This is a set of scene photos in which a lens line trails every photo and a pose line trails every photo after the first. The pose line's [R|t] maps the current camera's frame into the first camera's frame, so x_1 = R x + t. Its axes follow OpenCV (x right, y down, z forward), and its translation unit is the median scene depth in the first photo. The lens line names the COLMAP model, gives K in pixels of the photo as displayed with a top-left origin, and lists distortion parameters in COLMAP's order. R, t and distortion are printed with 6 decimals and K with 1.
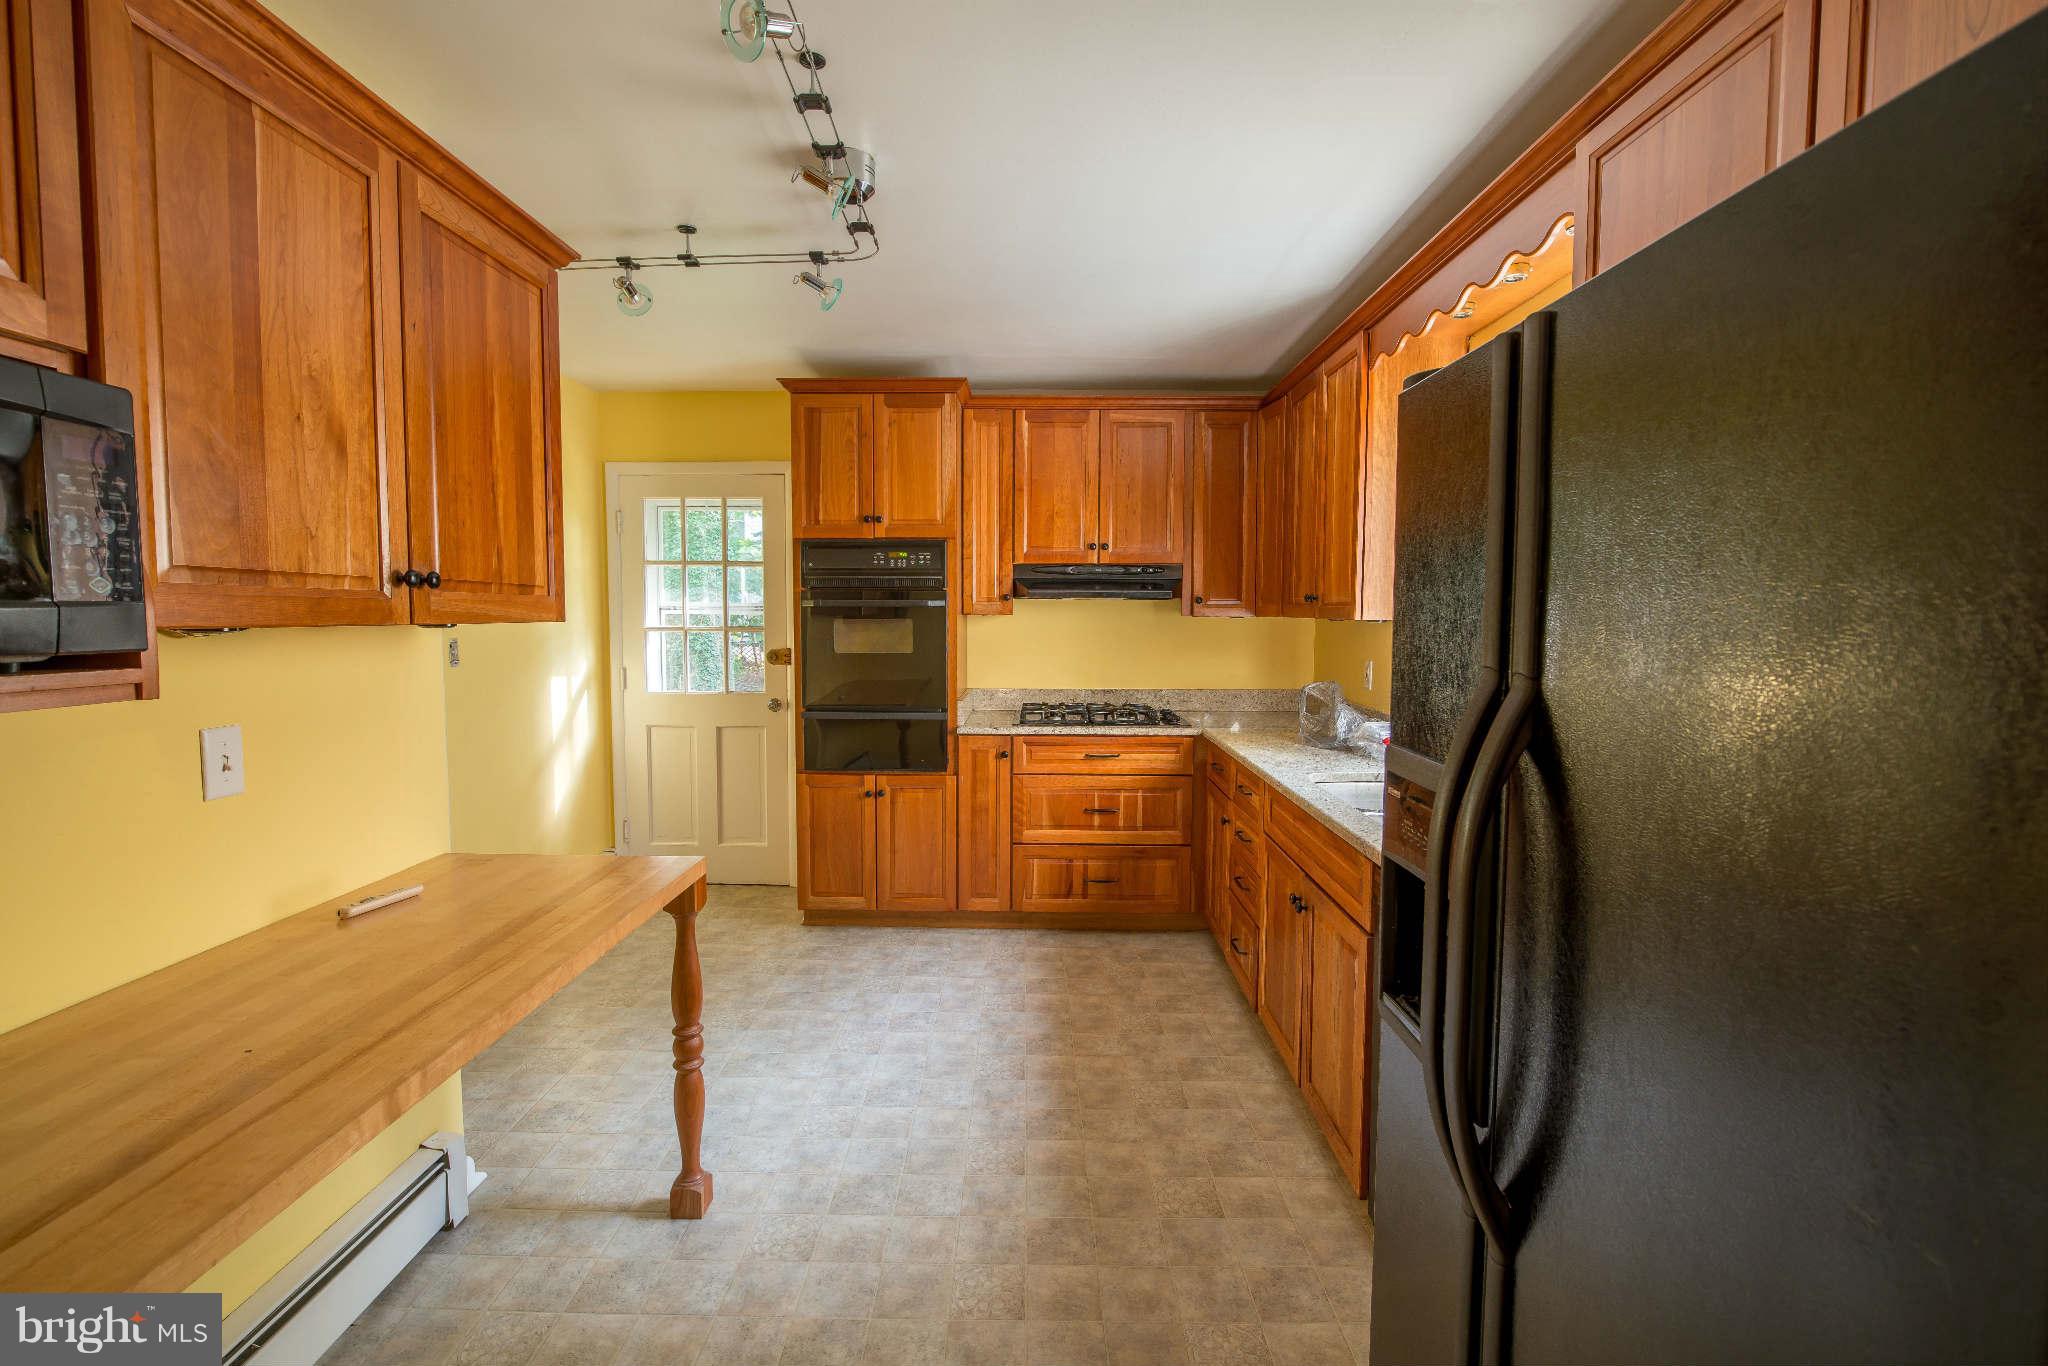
lens RADIAL K [[871.1, 0, 1021.8], [0, 871.1, 671.3], [0, 0, 1]] dist [-0.016329, -0.000190]
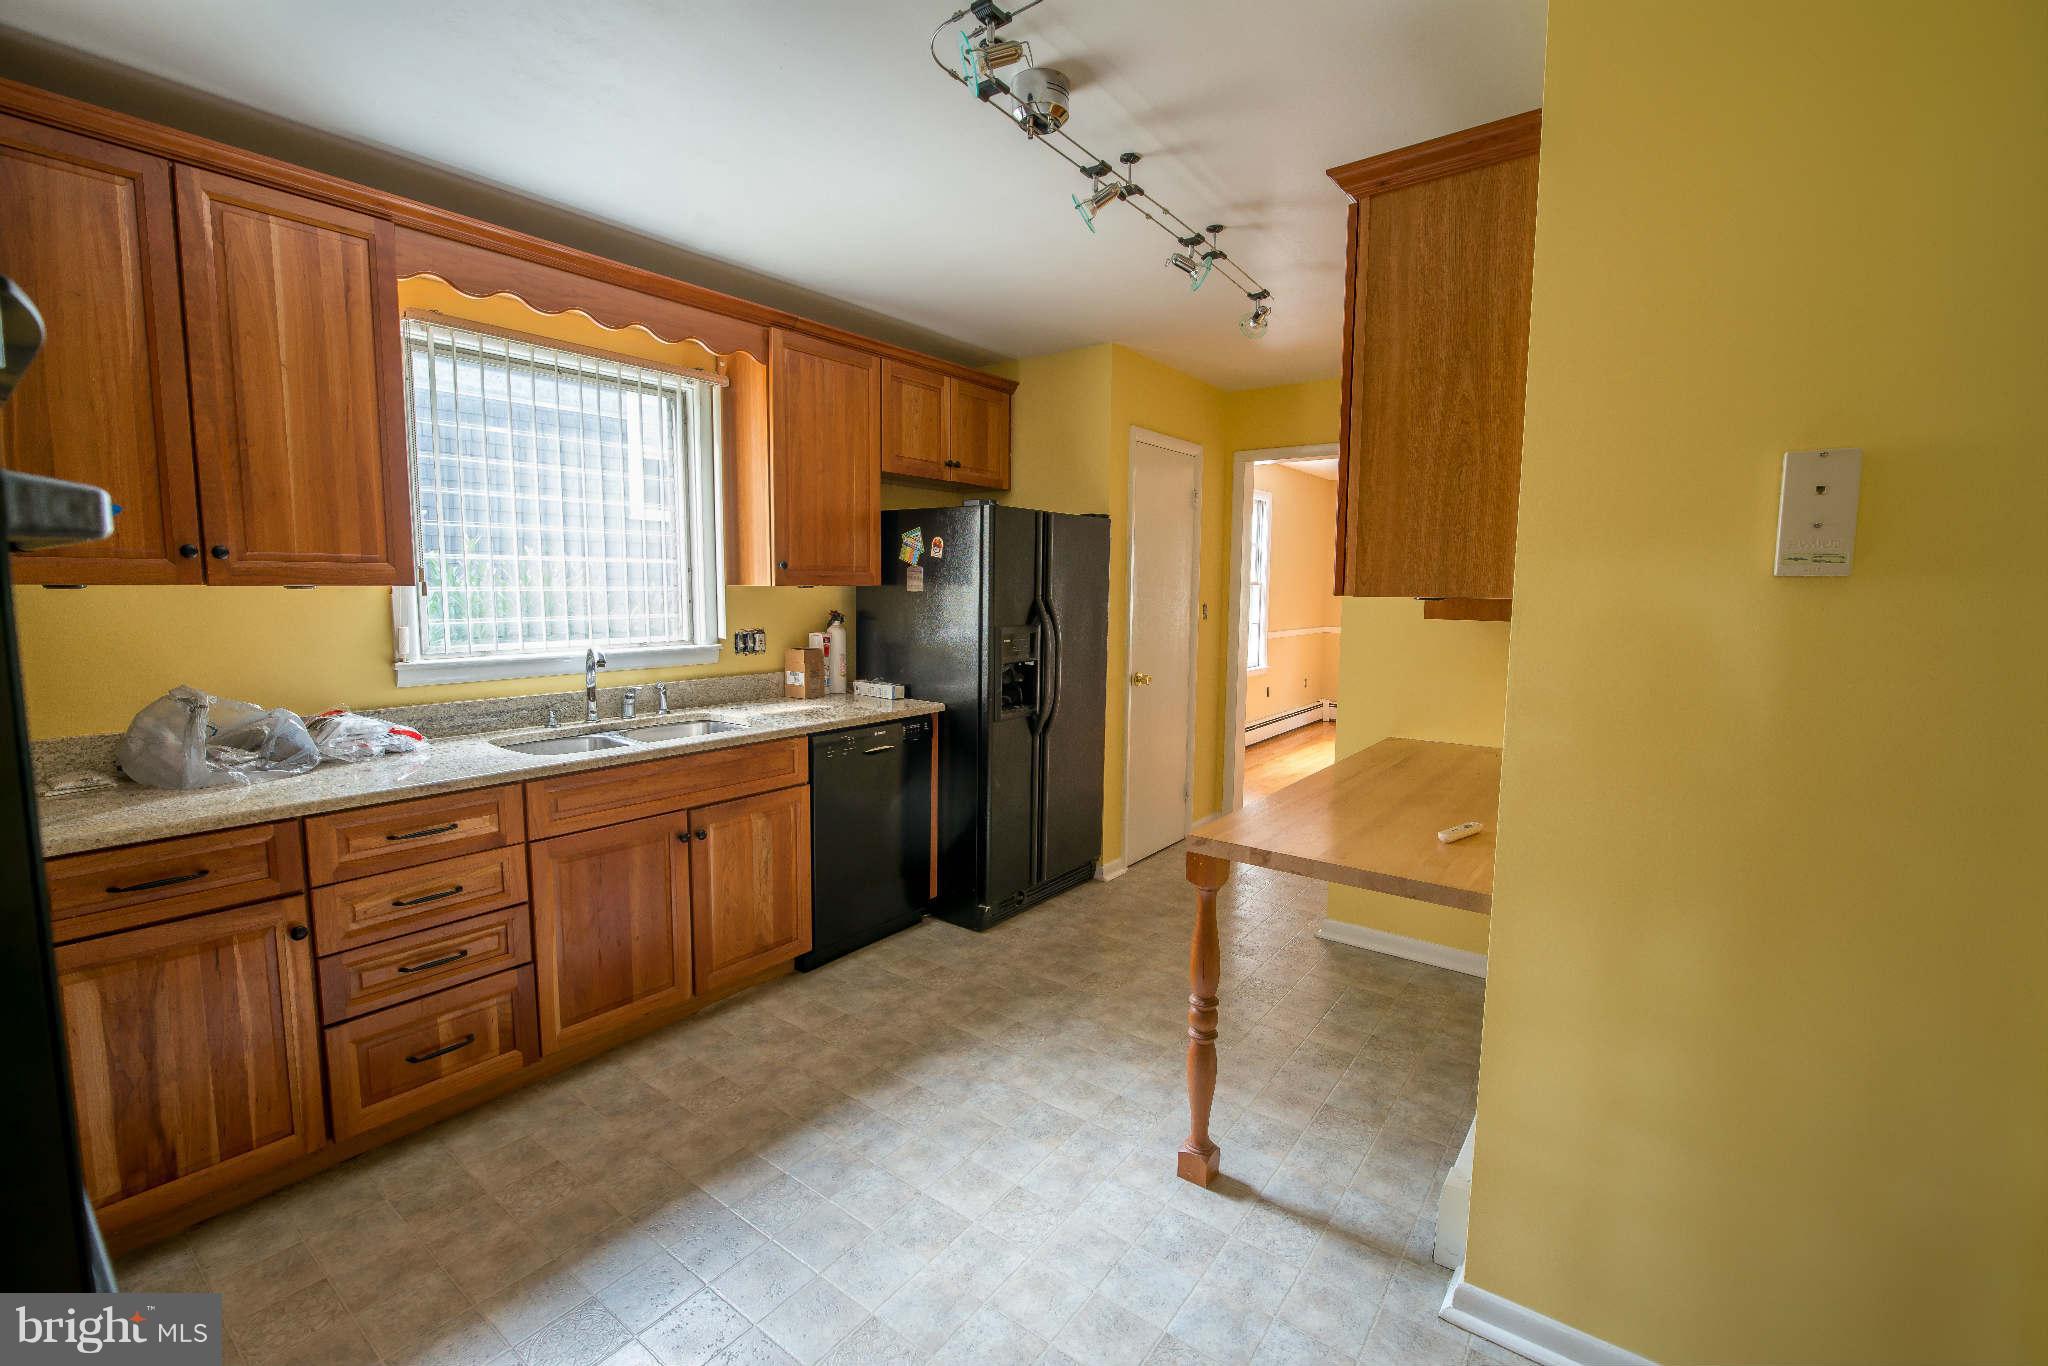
lens RADIAL K [[871.1, 0, 1024.1], [0, 871.1, 674.3], [0, 0, 1]] dist [-0.016329, -0.000190]
pose [[-0.797516, -0.073358, 0.598822, -0.770403], [0.030471, 0.986415, 0.161422, -0.117598], [-0.602528, 0.146983, -0.784446, 1.802791]]
